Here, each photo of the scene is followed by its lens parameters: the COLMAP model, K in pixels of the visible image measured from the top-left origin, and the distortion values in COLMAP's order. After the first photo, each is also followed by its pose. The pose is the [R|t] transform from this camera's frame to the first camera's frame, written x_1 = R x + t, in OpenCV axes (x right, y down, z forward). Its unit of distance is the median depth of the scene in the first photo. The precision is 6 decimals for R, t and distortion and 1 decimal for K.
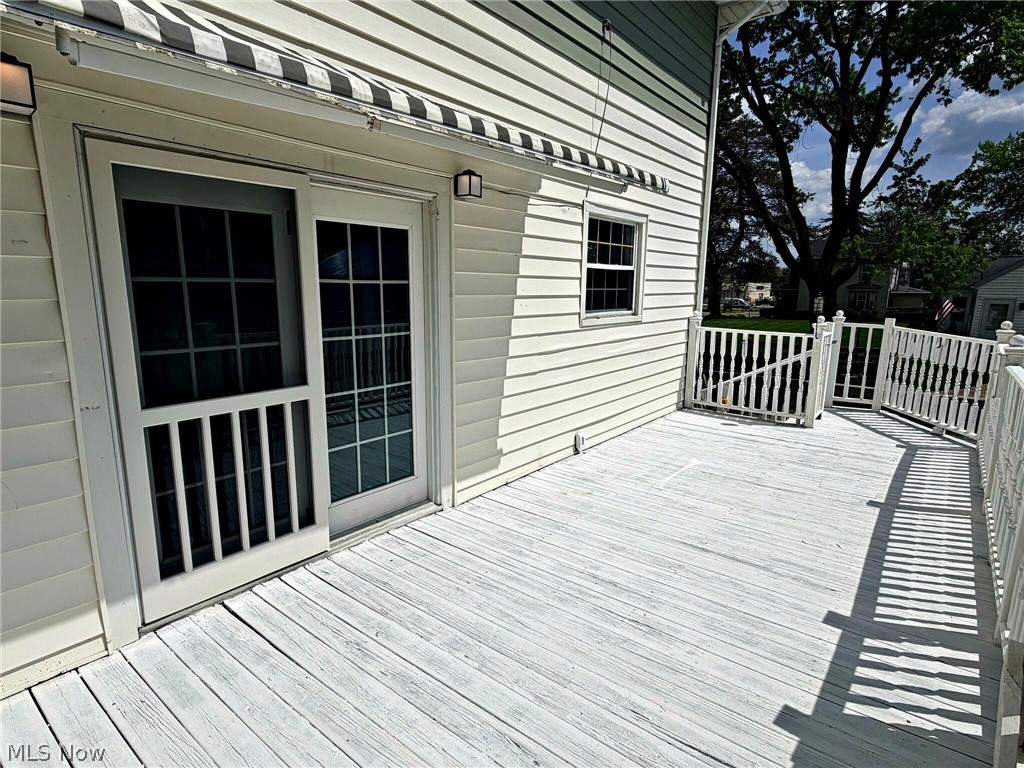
lens RADIAL K [[548.8, 0, 515.5], [0, 548.8, 387.3], [0, 0, 1]] dist [0.004845, -0.000160]
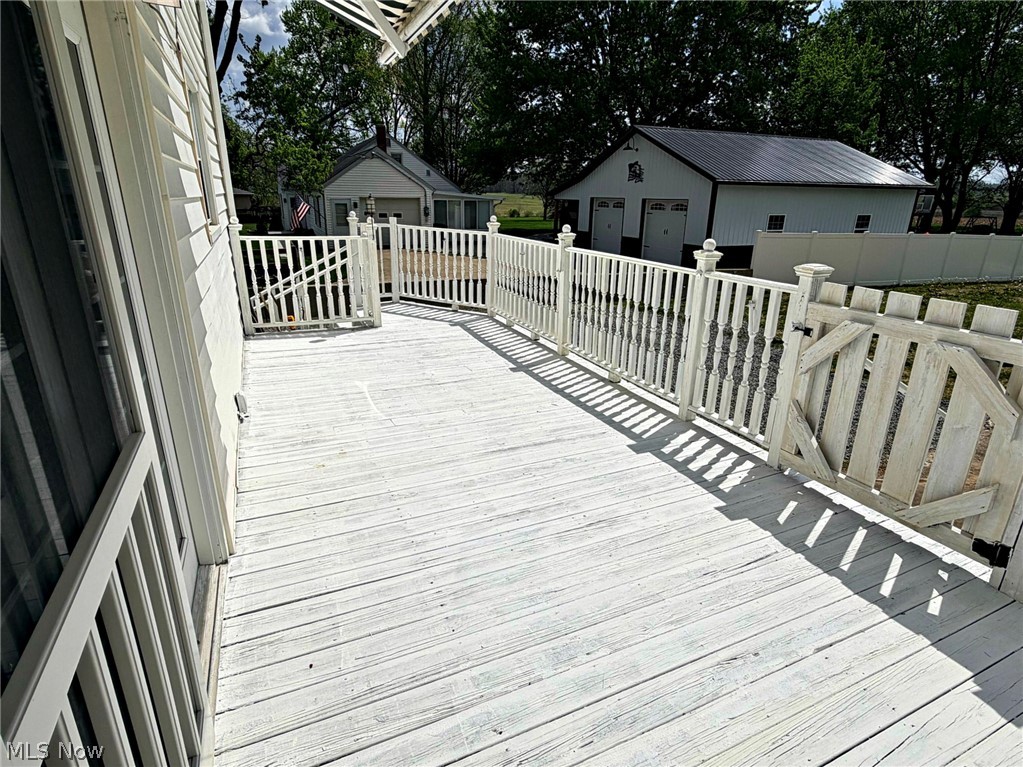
lens RADIAL K [[548.3, 0, 513.8], [0, 548.3, 386.0], [0, 0, 1]] dist [0.004845, -0.000160]
pose [[0.456570, -0.294082, 0.839678, -0.400066], [0.150175, 0.955722, 0.253067, -0.068009], [-0.876922, 0.010555, 0.480517, 0.389059]]
